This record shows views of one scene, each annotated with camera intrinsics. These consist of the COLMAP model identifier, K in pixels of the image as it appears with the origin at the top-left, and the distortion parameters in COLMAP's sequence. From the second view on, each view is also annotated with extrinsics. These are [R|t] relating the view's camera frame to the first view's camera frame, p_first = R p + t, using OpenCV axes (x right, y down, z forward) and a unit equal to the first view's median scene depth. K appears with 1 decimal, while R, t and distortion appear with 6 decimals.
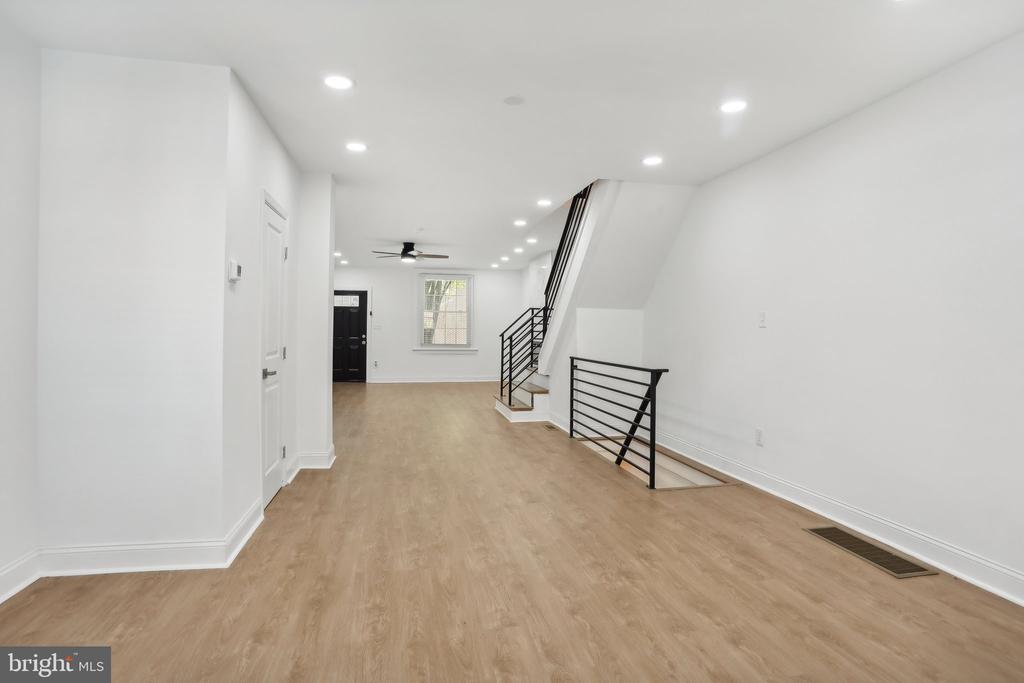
lens RADIAL K [[526.5, 0, 491.9], [0, 526.5, 322.3], [0, 0, 1]] dist [-0.046547, 0.016580]
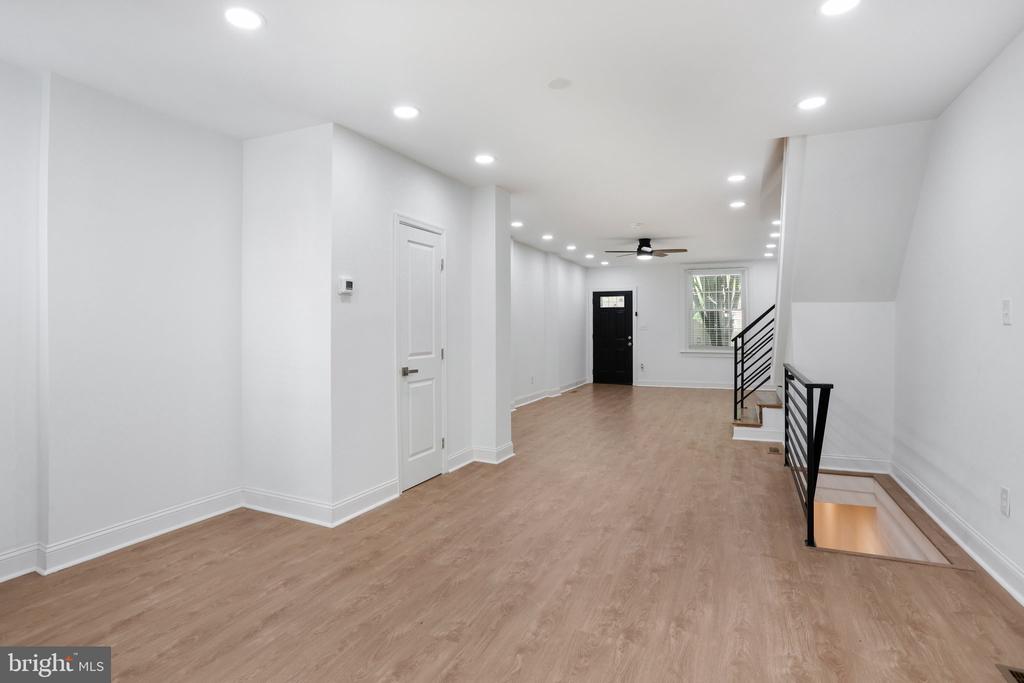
lens RADIAL K [[526.5, 0, 493.3], [0, 526.5, 337.2], [0, 0, 1]] dist [-0.046547, 0.016580]
pose [[0.812349, -0.002692, -0.583166, 0.434921], [0.020147, 0.999522, 0.023451, -0.008169], [0.582824, -0.030799, 0.812014, 0.168234]]
